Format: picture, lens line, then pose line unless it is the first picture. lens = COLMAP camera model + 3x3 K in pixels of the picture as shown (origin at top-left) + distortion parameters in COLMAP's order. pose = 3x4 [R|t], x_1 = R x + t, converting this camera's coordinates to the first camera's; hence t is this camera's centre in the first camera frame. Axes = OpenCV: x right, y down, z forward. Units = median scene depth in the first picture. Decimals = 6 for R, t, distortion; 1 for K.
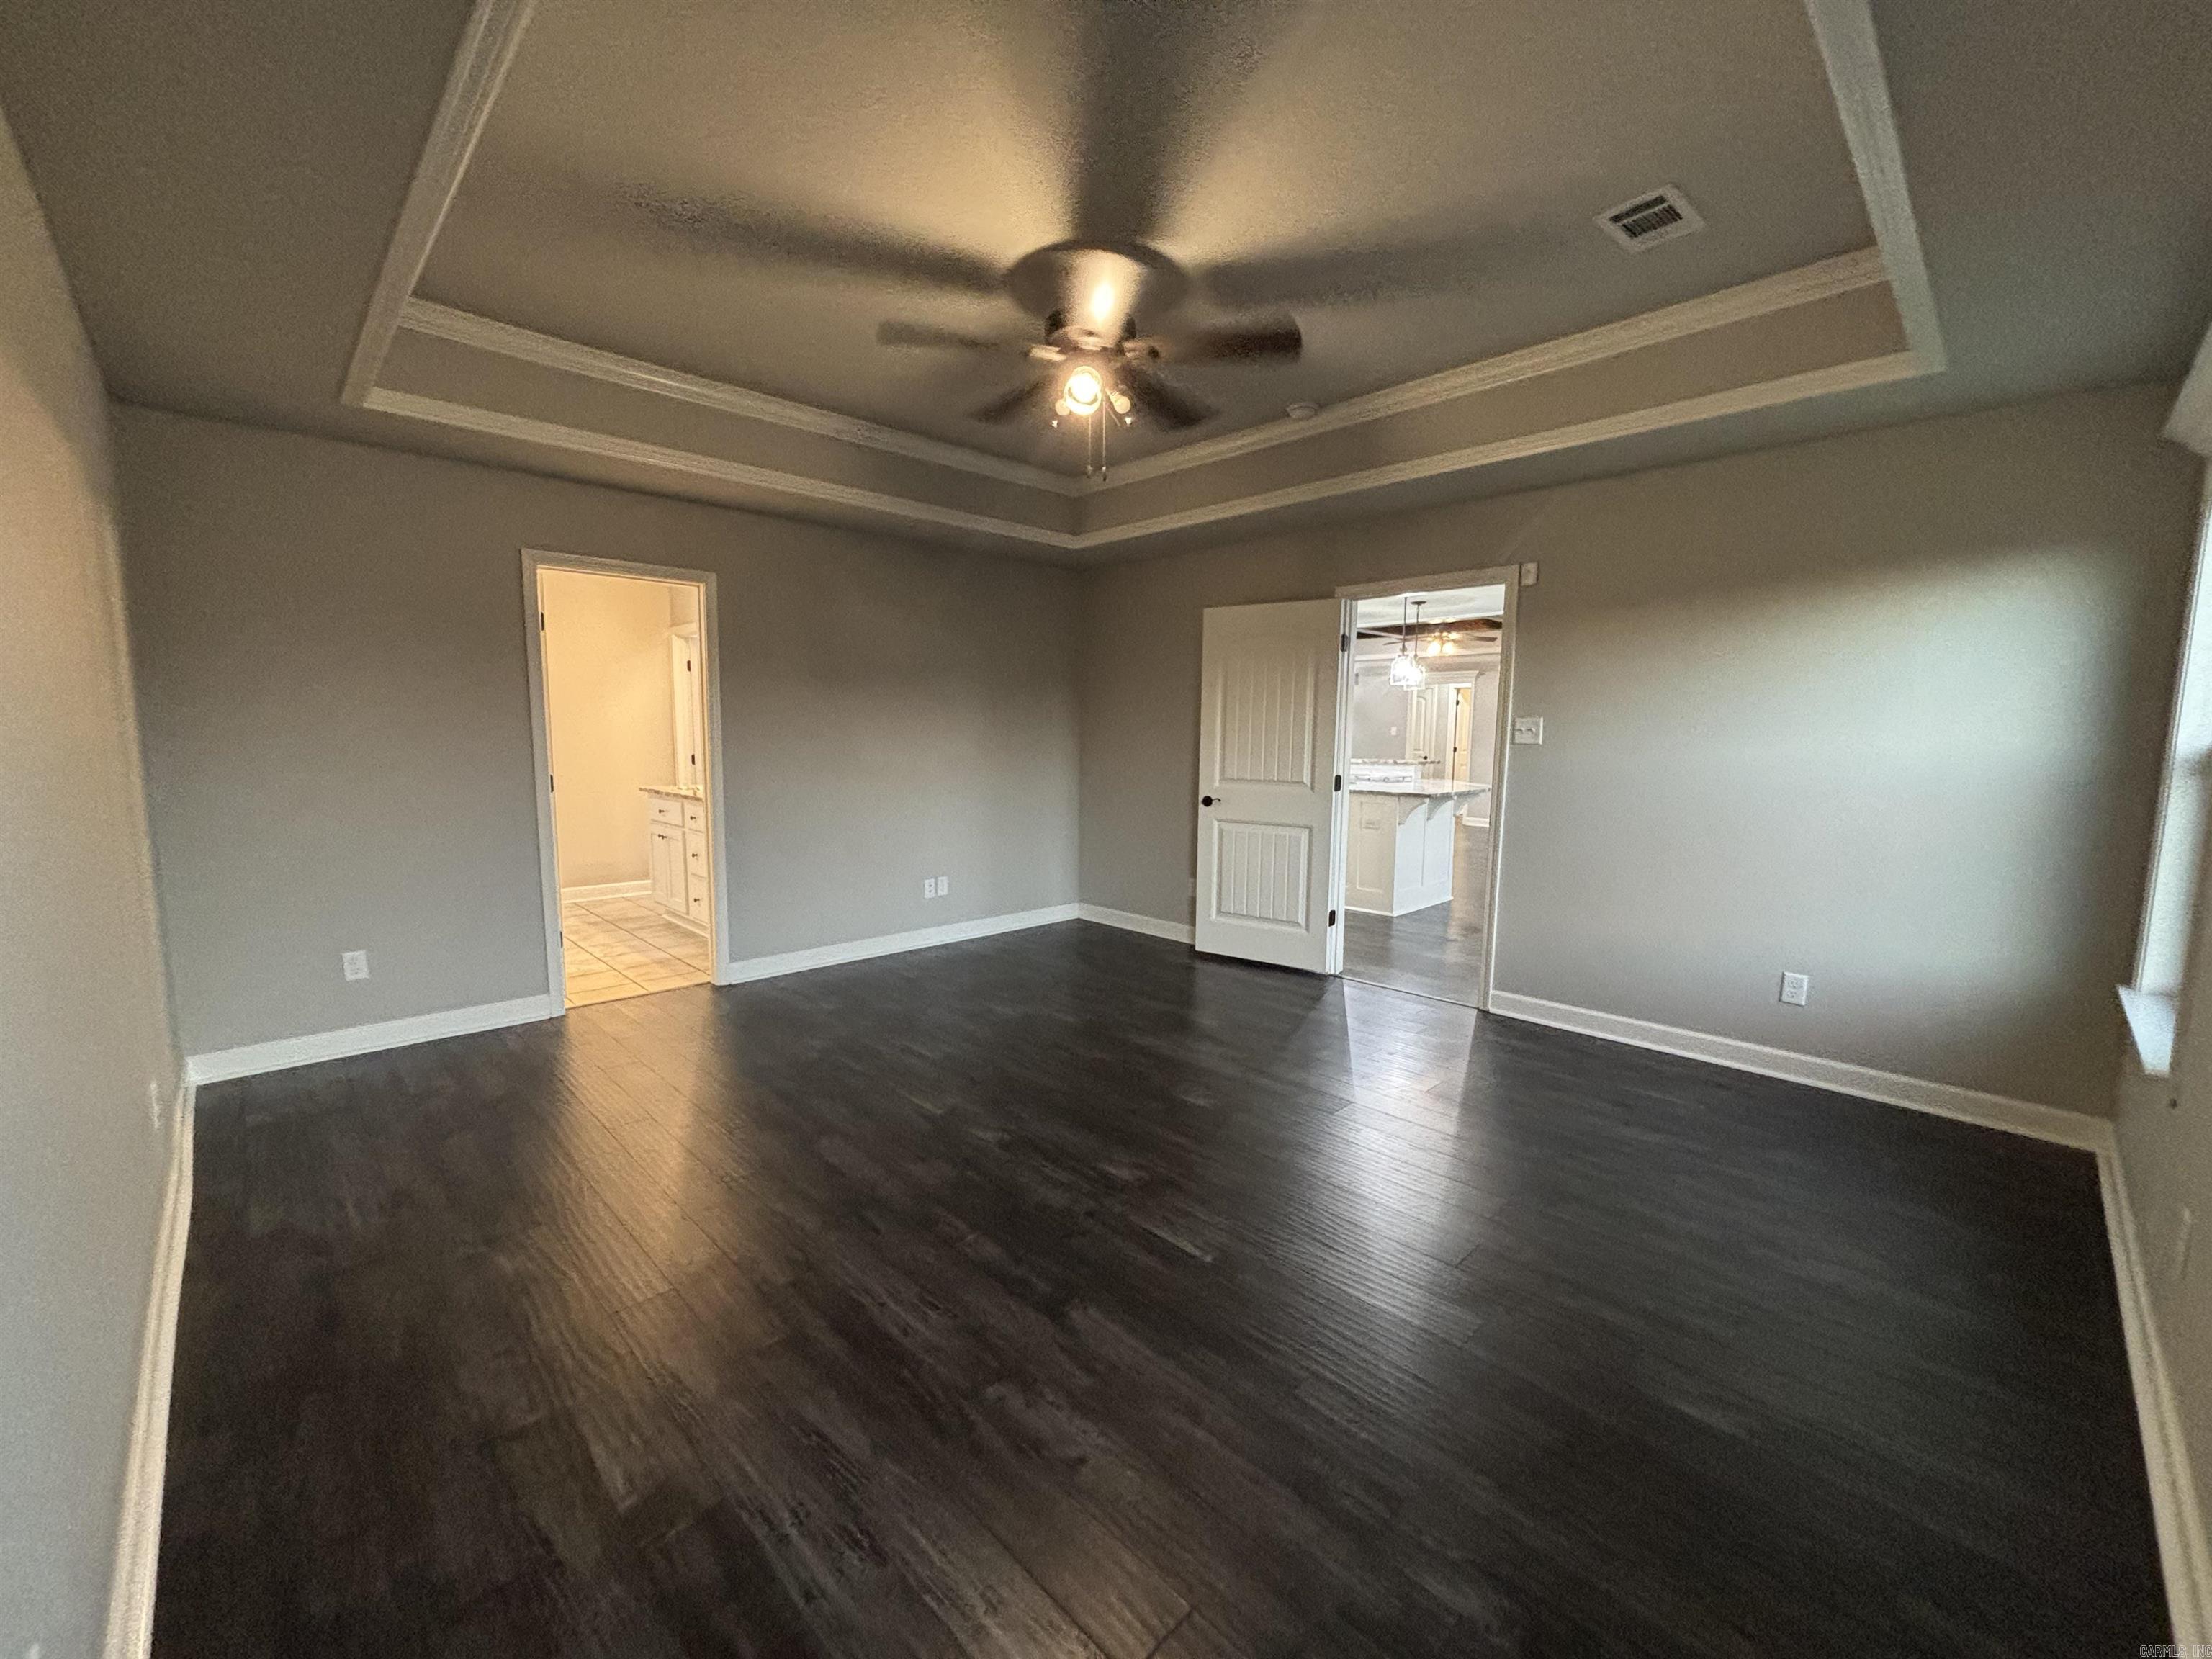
lens RADIAL K [[895.2, 0, 1104.6], [0, 895.2, 833.4], [0, 0, 1]] dist [0.010552, -0.000727]
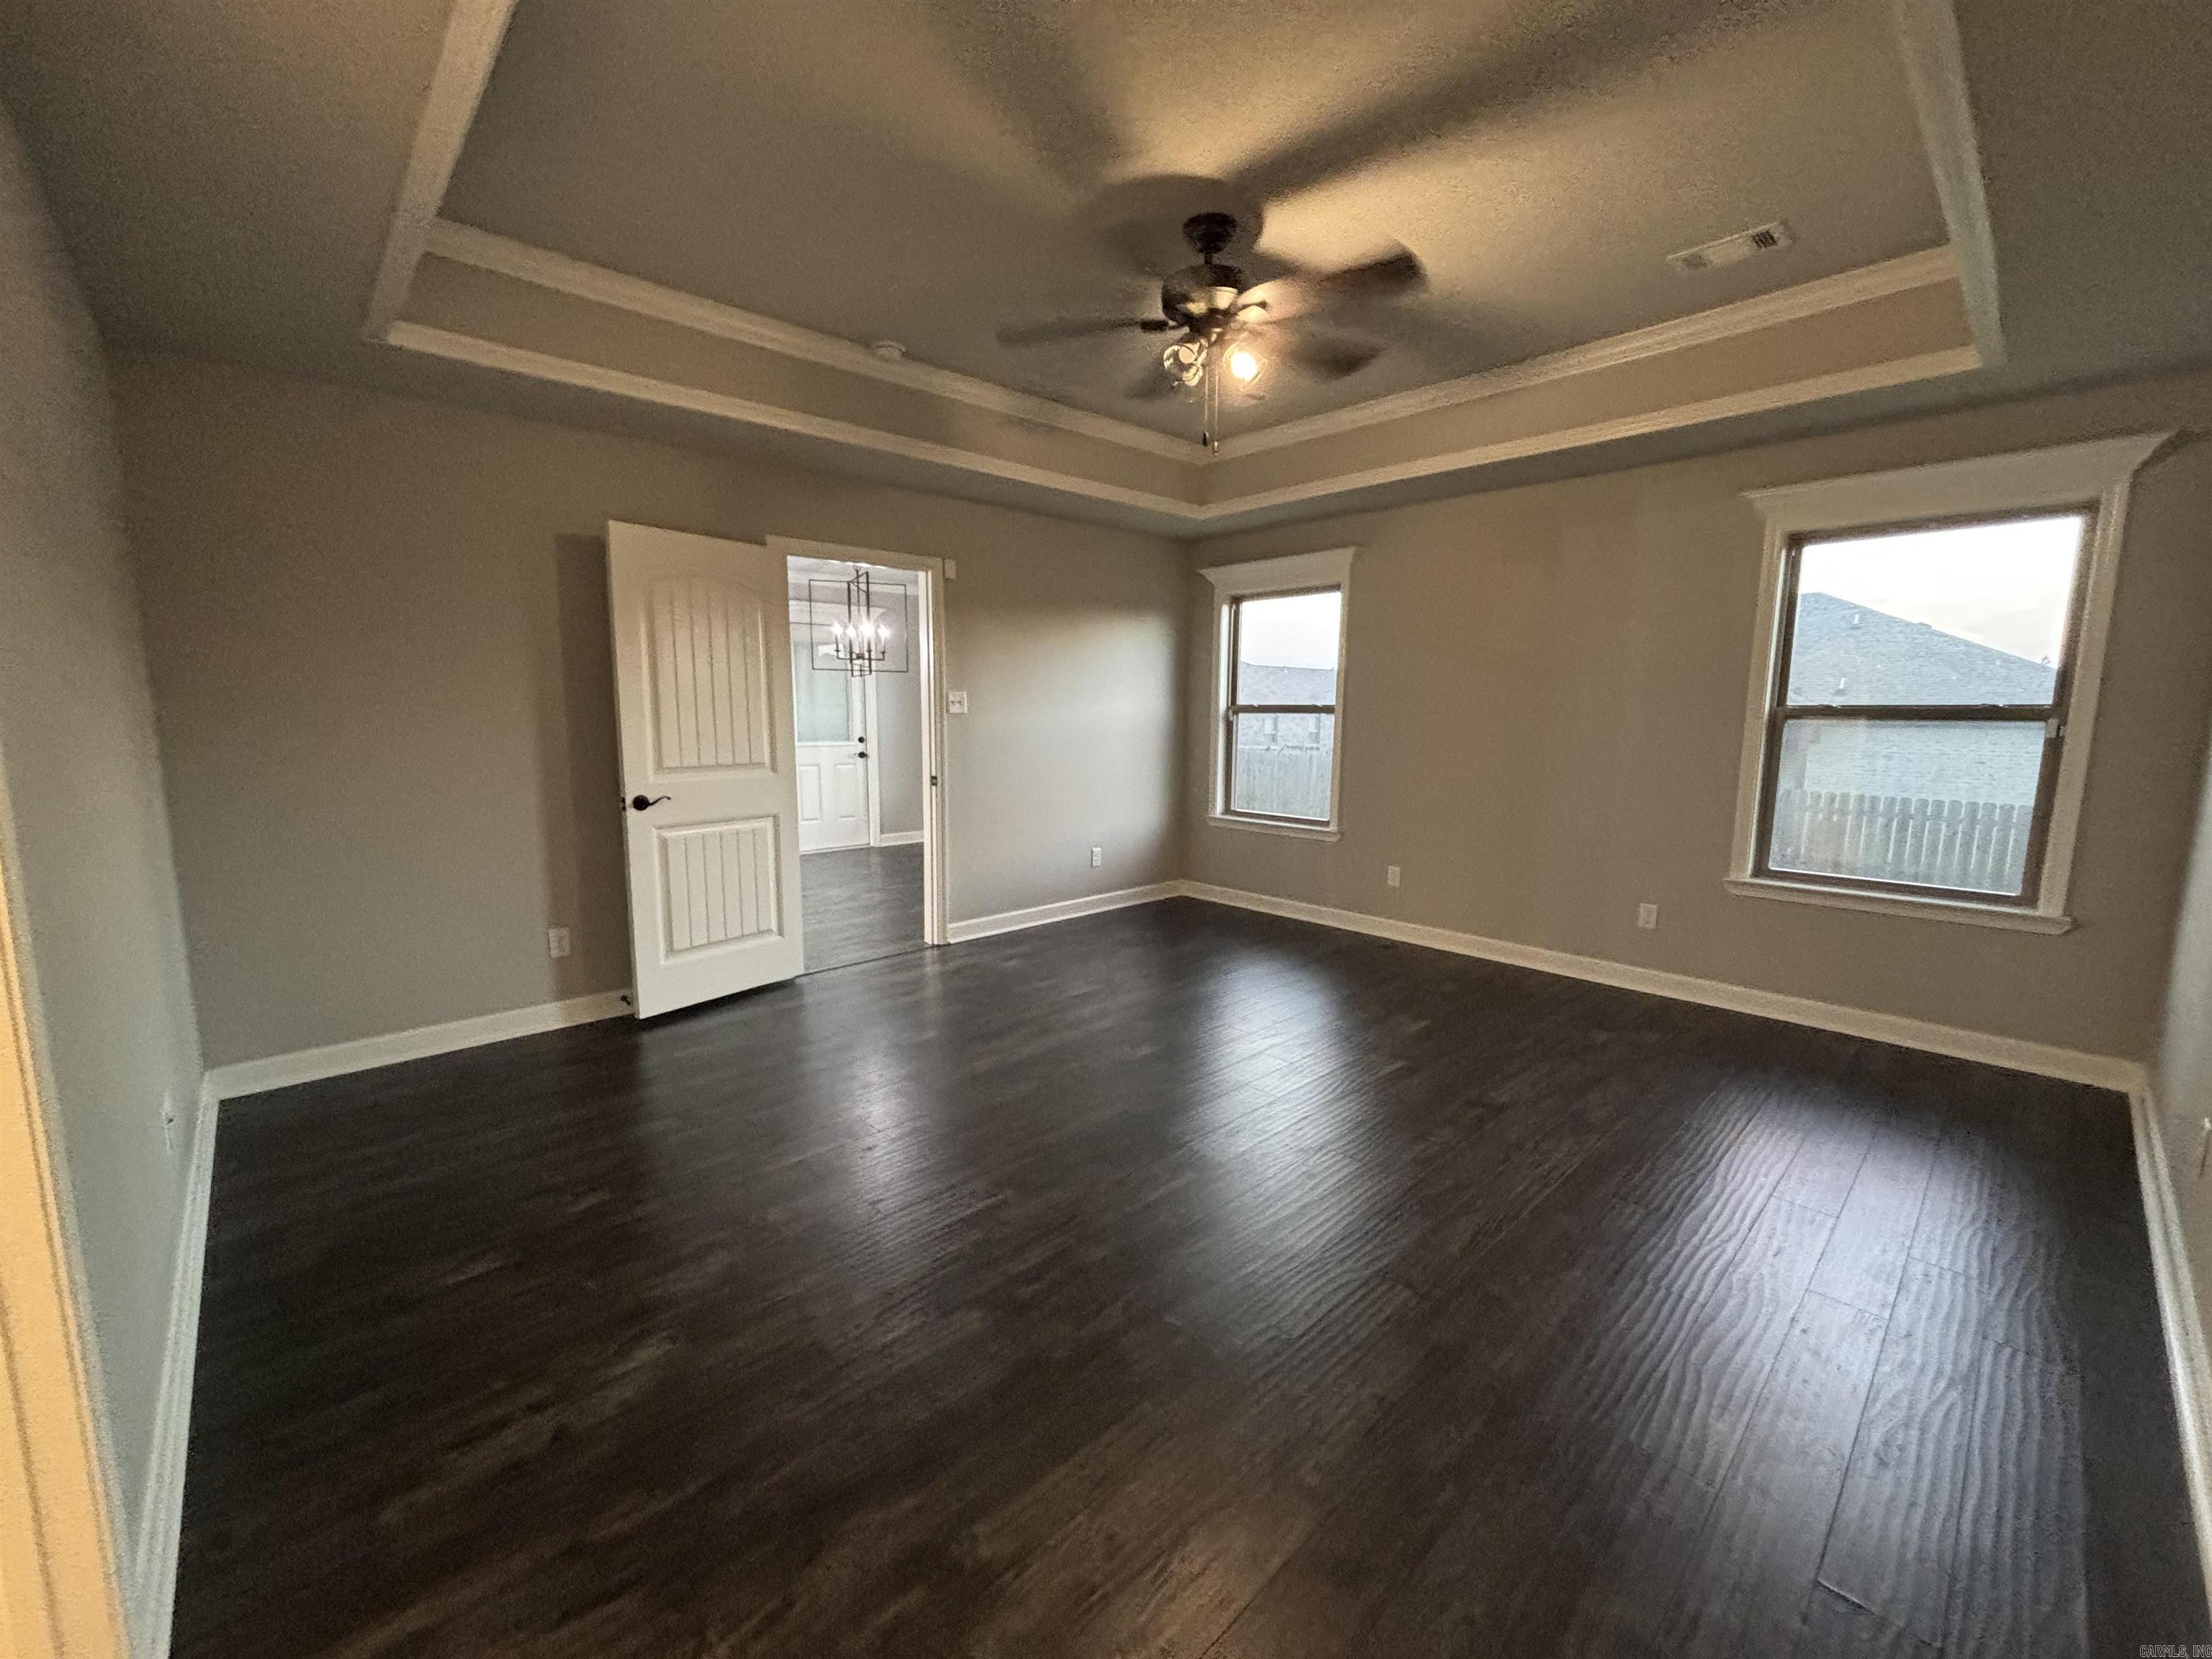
lens RADIAL K [[895.2, 0, 1104.6], [0, 895.2, 833.4], [0, 0, 1]] dist [0.010552, -0.000727]
pose [[0.006695, -0.152405, 0.988295, -0.688098], [0.105797, 0.982879, 0.150853, -0.095509], [-0.994365, 0.103548, 0.022704, 0.745868]]
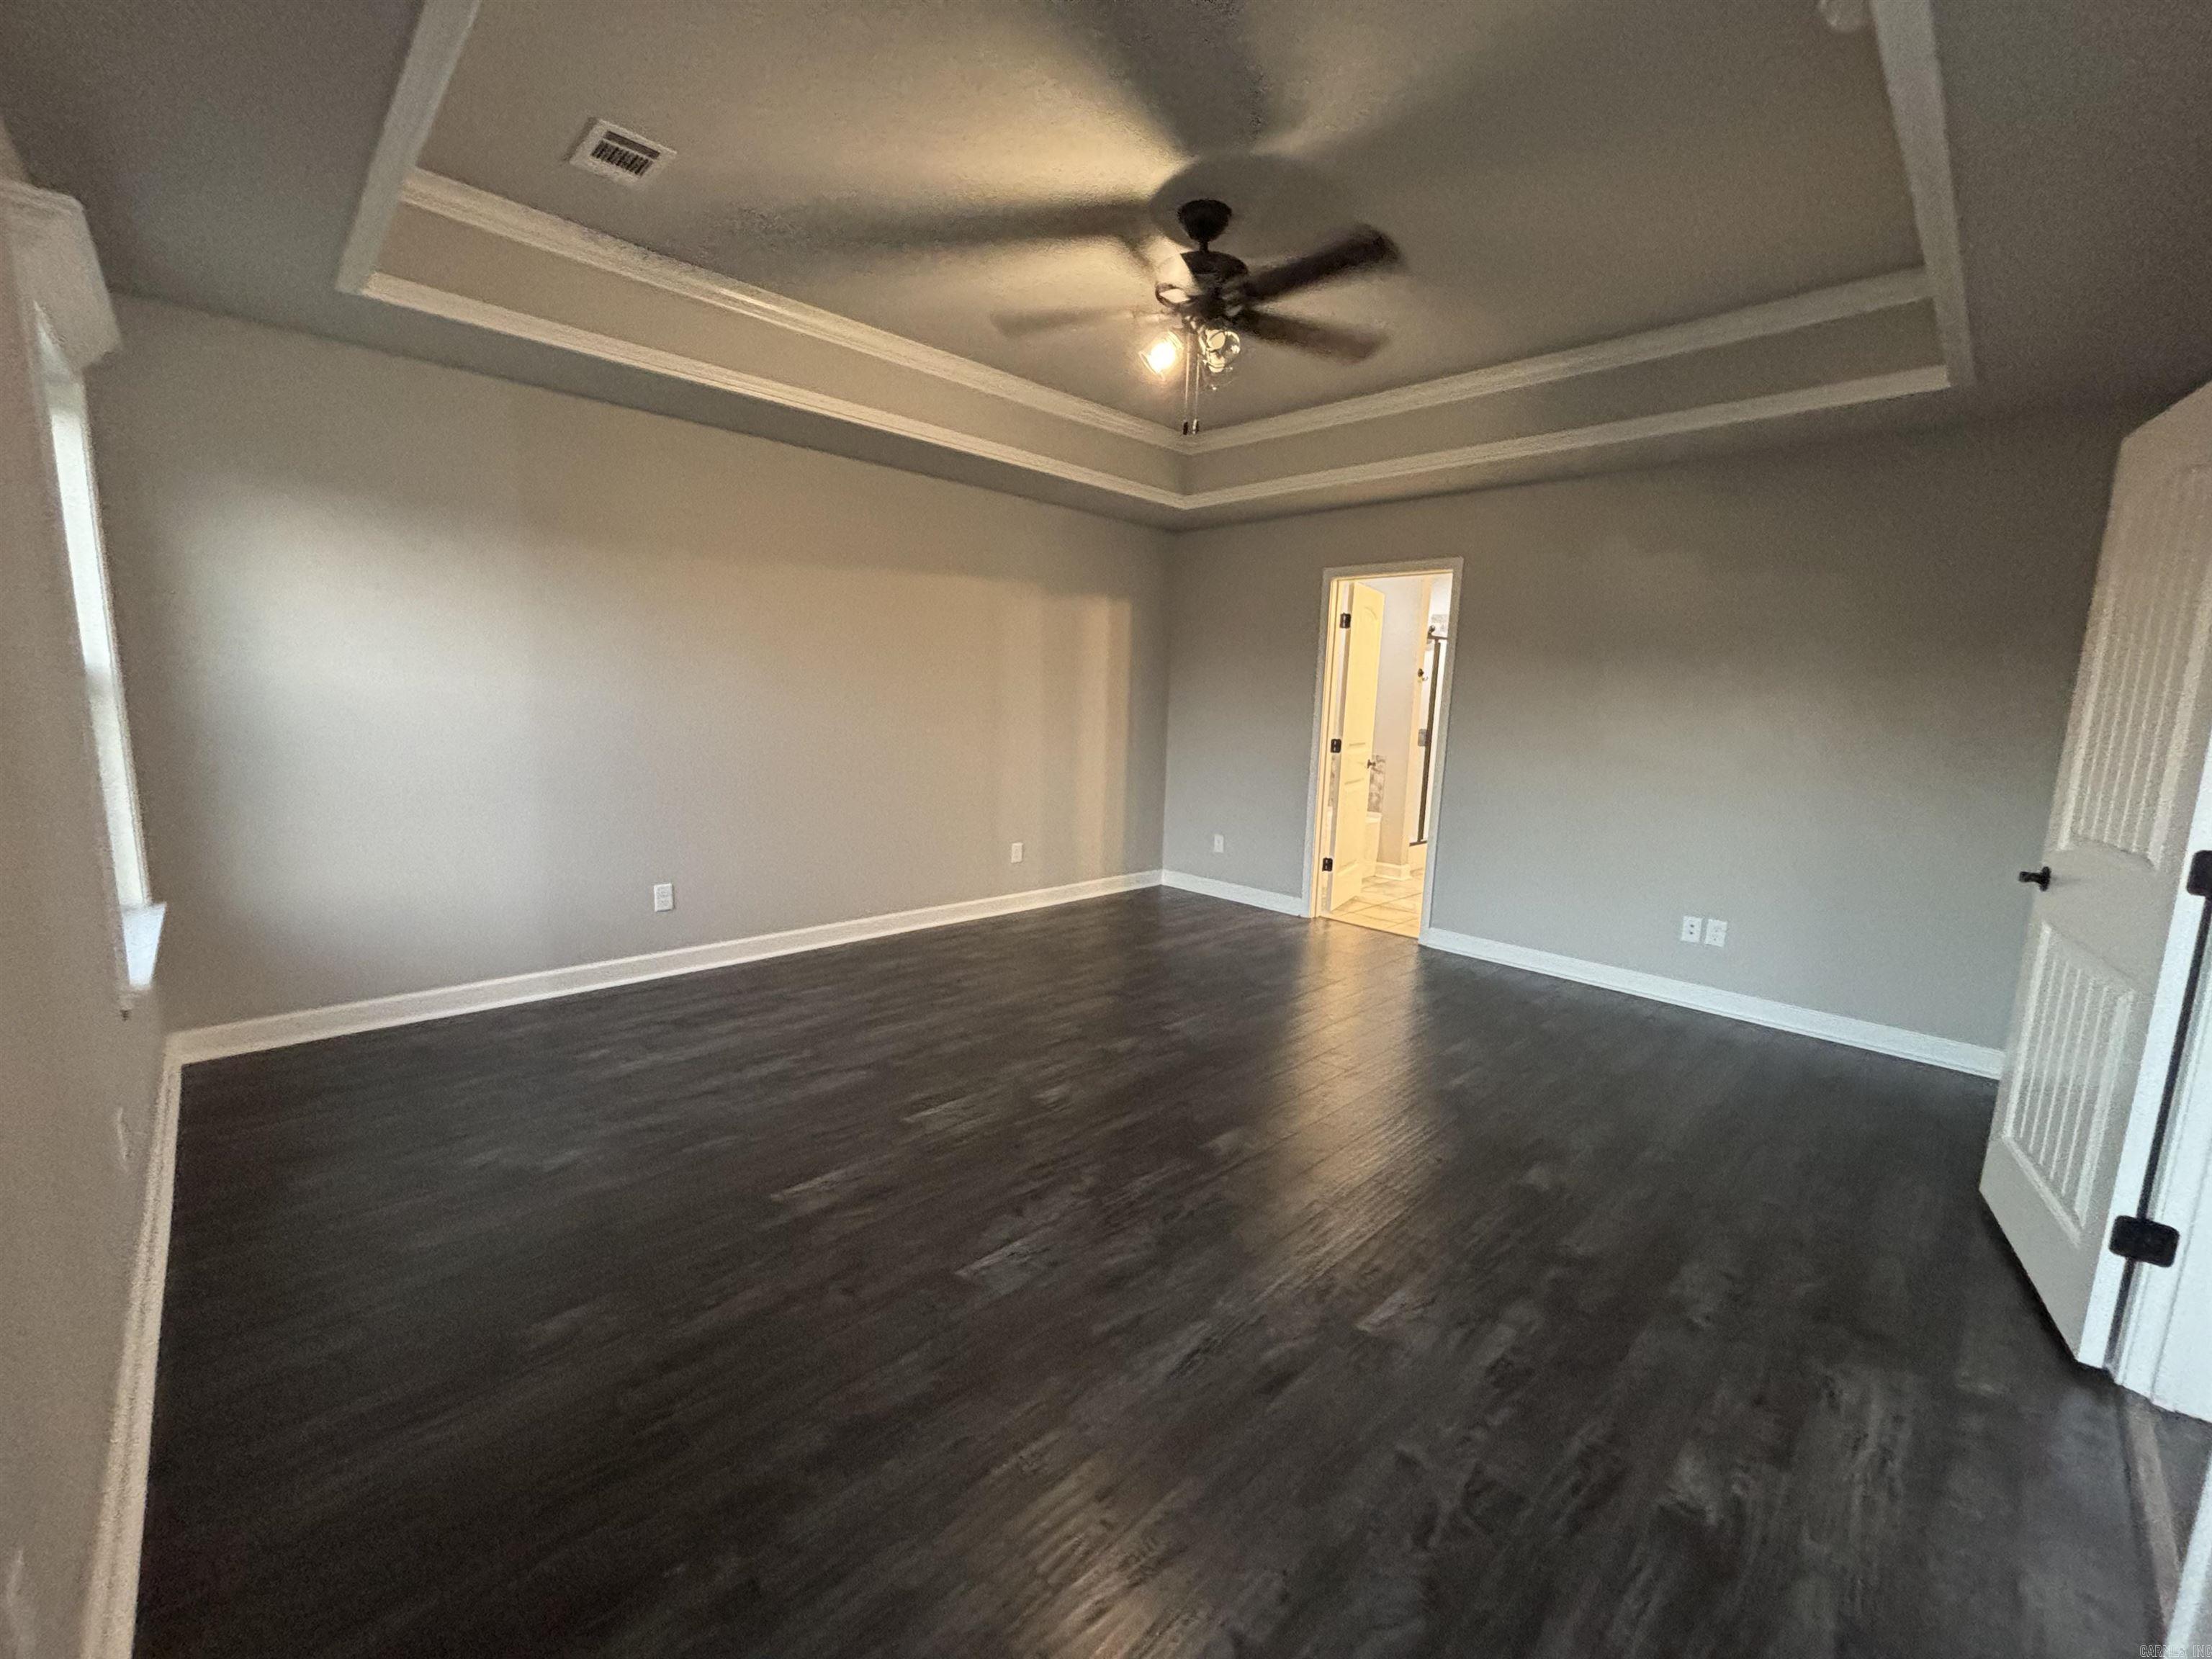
lens RADIAL K [[895.2, 0, 1104.6], [0, 895.2, 833.4], [0, 0, 1]] dist [0.010552, -0.000727]
pose [[-0.025926, 0.140925, -0.989681, 0.673325], [-0.141852, 0.979477, 0.143188, -0.066625], [0.989548, 0.144100, -0.005404, 0.643297]]
